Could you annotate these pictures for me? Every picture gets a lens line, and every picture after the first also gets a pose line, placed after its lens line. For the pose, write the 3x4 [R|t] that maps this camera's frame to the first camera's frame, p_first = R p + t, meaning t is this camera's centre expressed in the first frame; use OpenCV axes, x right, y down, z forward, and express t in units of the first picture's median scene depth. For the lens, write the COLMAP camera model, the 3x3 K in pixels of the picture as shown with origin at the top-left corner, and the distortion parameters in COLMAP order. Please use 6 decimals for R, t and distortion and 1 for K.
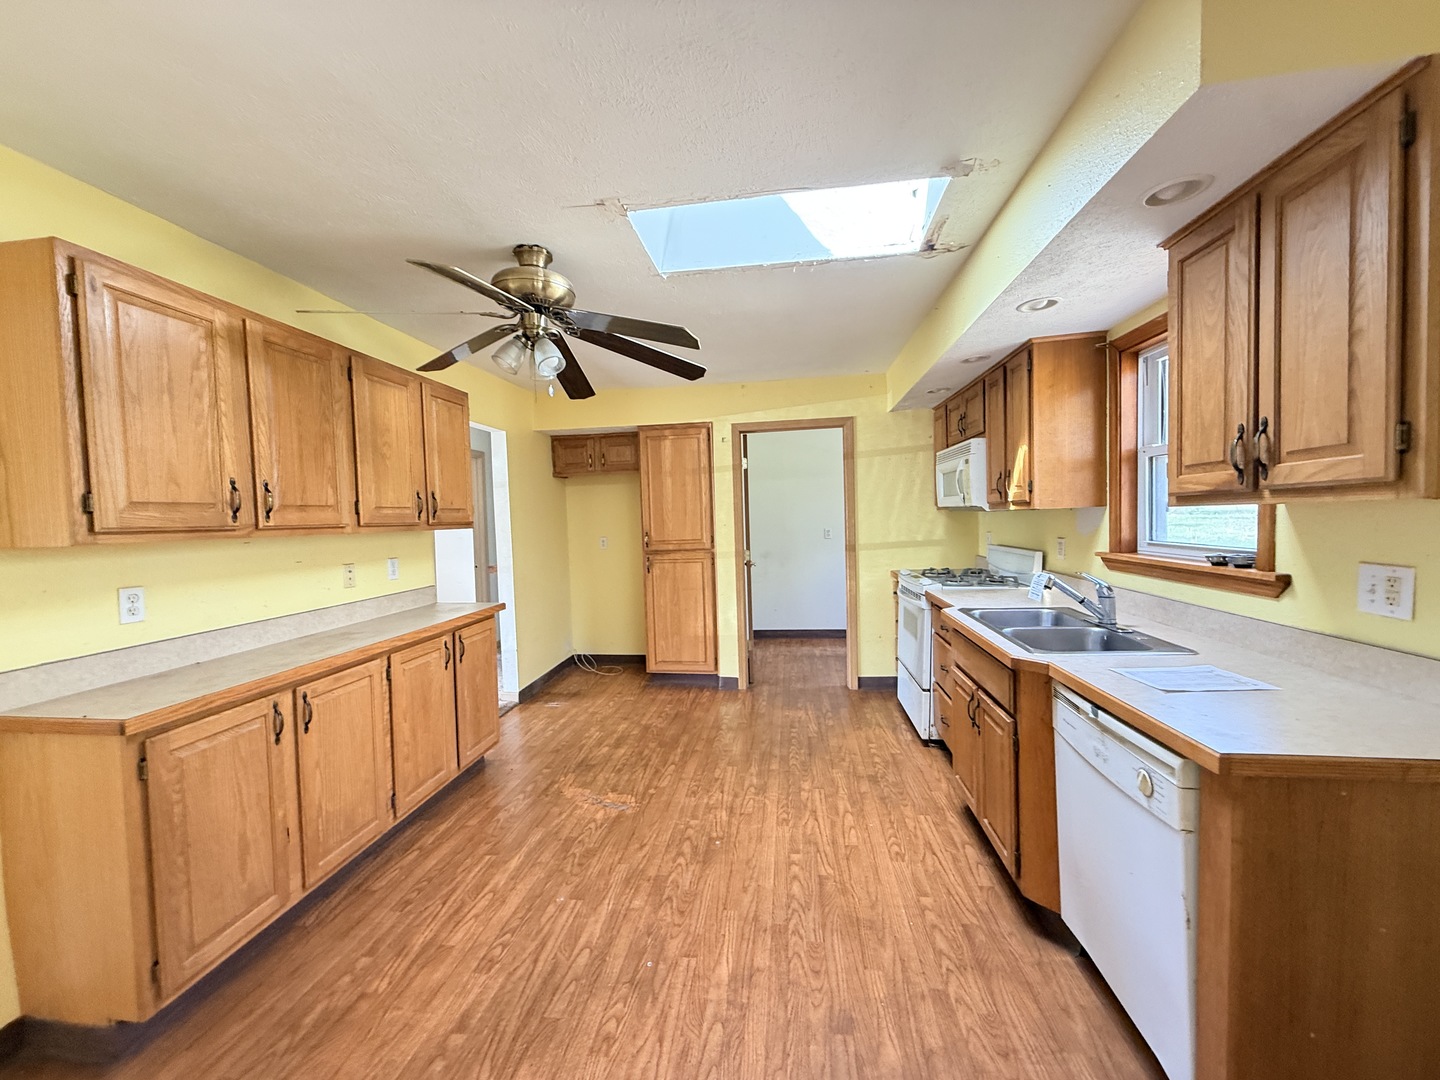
lens RADIAL K [[574.6, 0, 718.6], [0, 574.6, 541.7], [0, 0, 1]] dist [-0.000112, 0.000460]
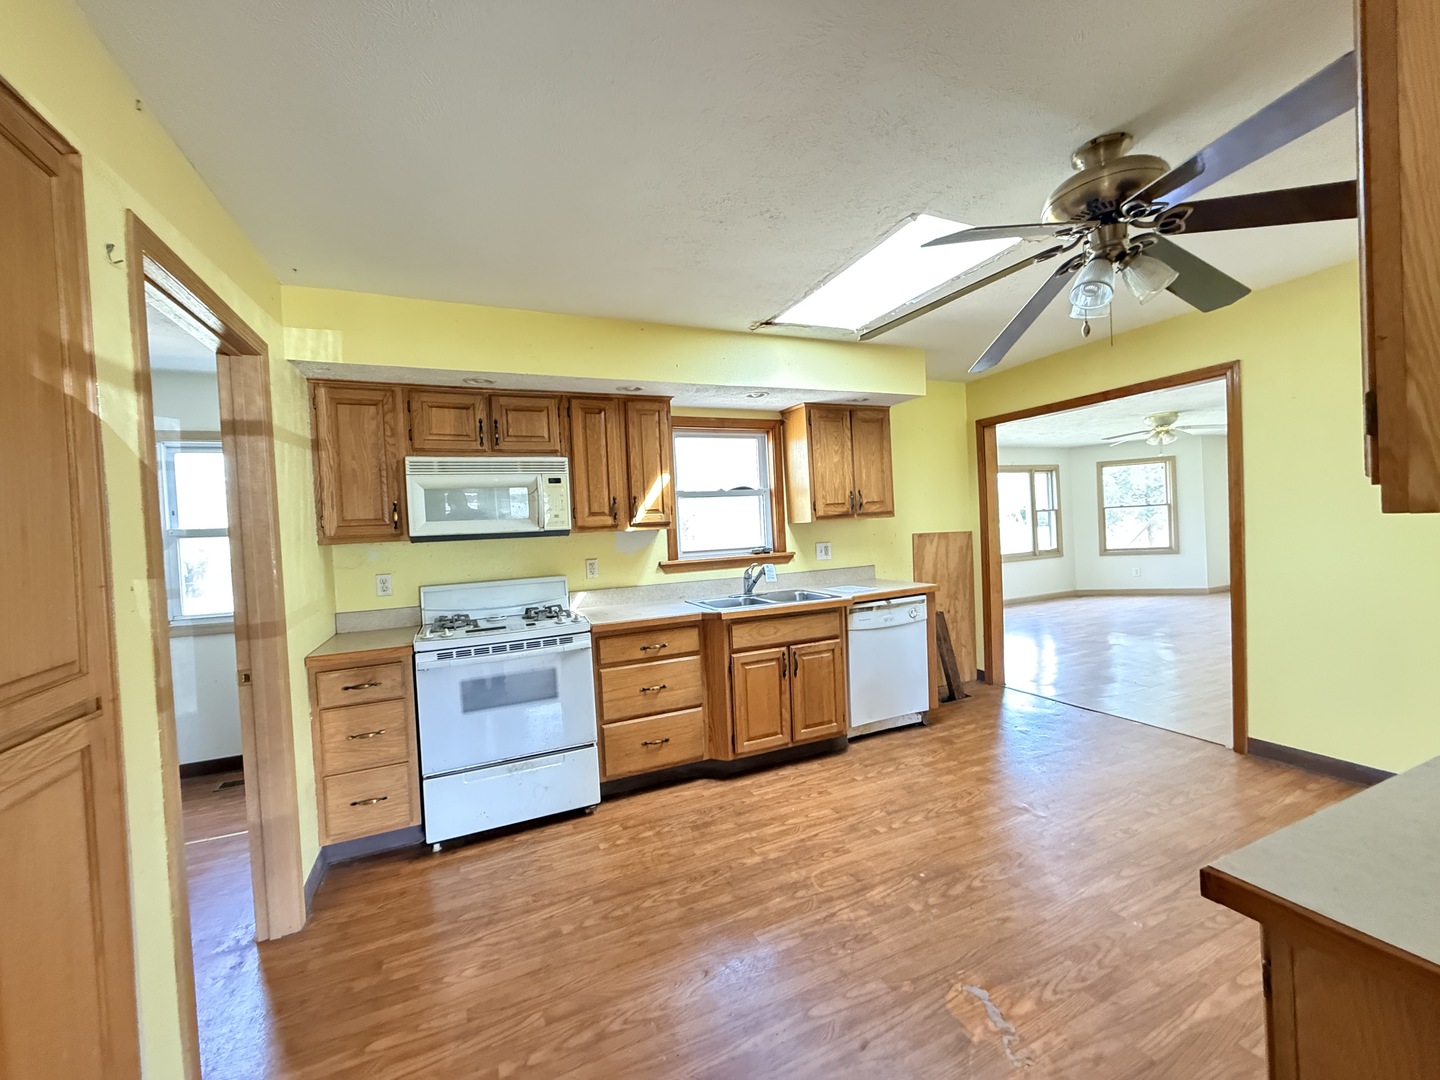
lens RADIAL K [[574.6, 0, 707.9], [0, 574.6, 542.9], [0, 0, 1]] dist [-0.000112, 0.000460]
pose [[-0.503607, 0.030602, 0.863391, -0.564189], [0.104113, 0.994239, 0.025489, -0.049116], [-0.857636, 0.102727, -0.503892, 1.517941]]
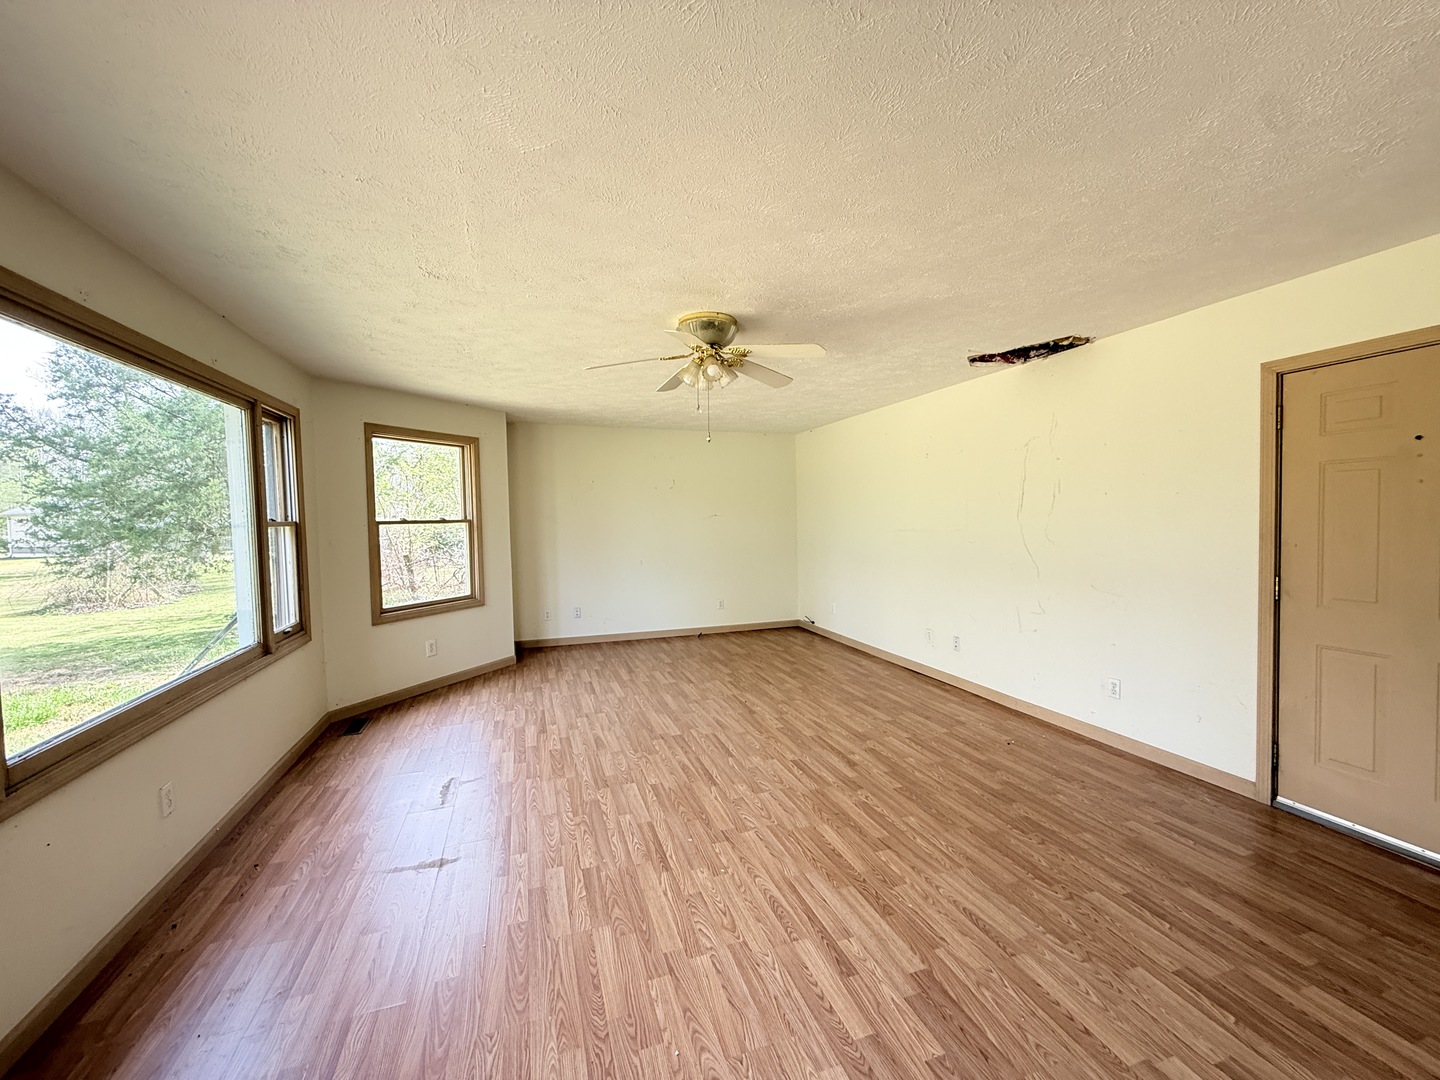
lens RADIAL K [[574.6, 0, 713.2], [0, 574.6, 536.9], [0, 0, 1]] dist [-0.000112, 0.000460]
pose [[-0.902047, 0.049396, -0.428801, 1.090514], [0.013838, 0.996229, 0.085650, -0.008196], [0.431415, 0.071327, -0.899329, -0.448997]]
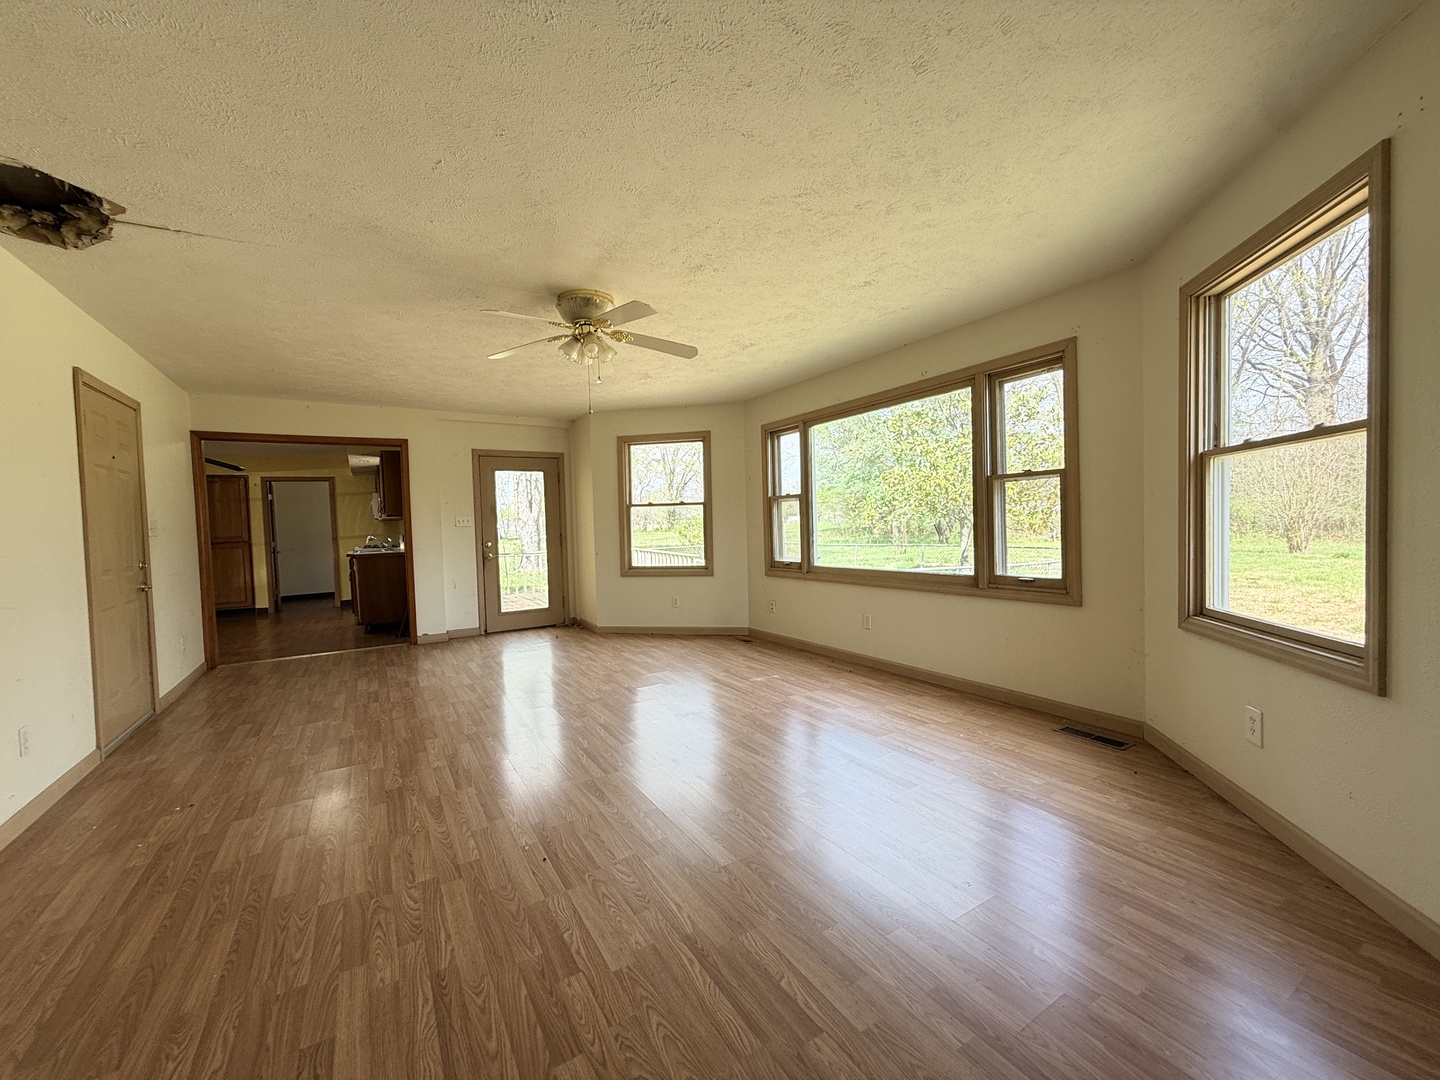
lens RADIAL K [[574.6, 0, 714.3], [0, 574.6, 534.2], [0, 0, 1]] dist [-0.000112, 0.000460]
pose [[0.785734, -0.017519, 0.618316, 0.039800], [0.044858, 0.998581, -0.028711, 0.201794], [-0.616936, 0.050295, 0.785405, -2.612043]]
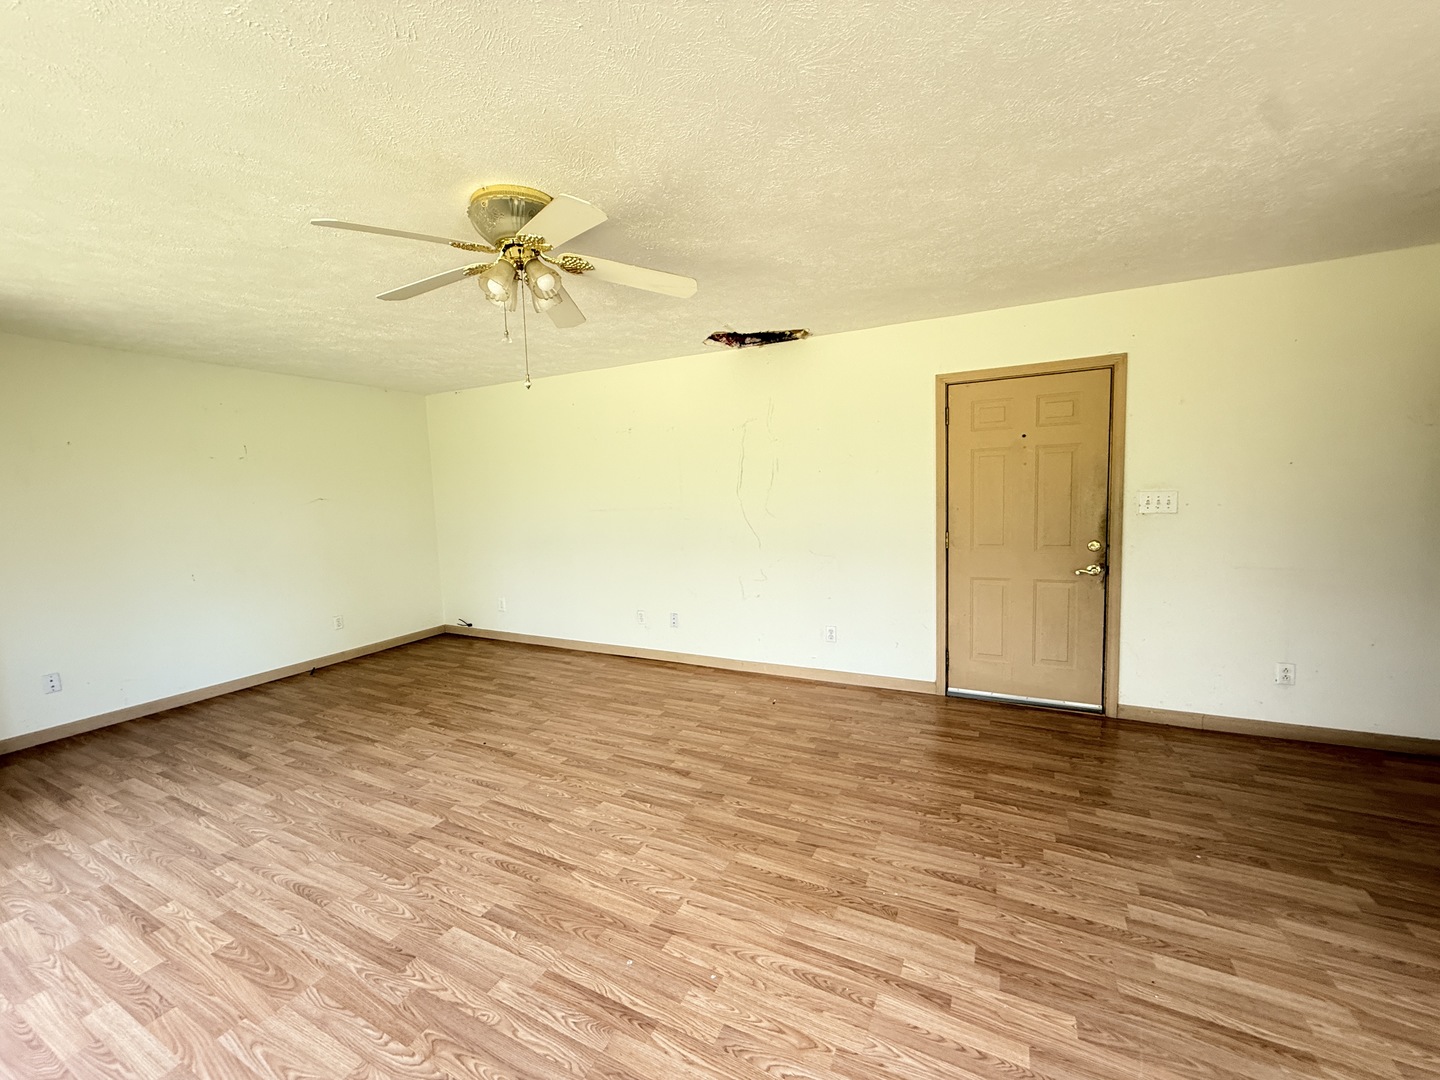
lens RADIAL K [[574.6, 0, 714.3], [0, 574.6, 539.5], [0, 0, 1]] dist [-0.000112, 0.000460]
pose [[-0.336711, 0.117861, -0.934203, 1.268173], [-0.005798, 0.991857, 0.127225, 0.004285], [0.941590, 0.048255, -0.333286, -0.990890]]
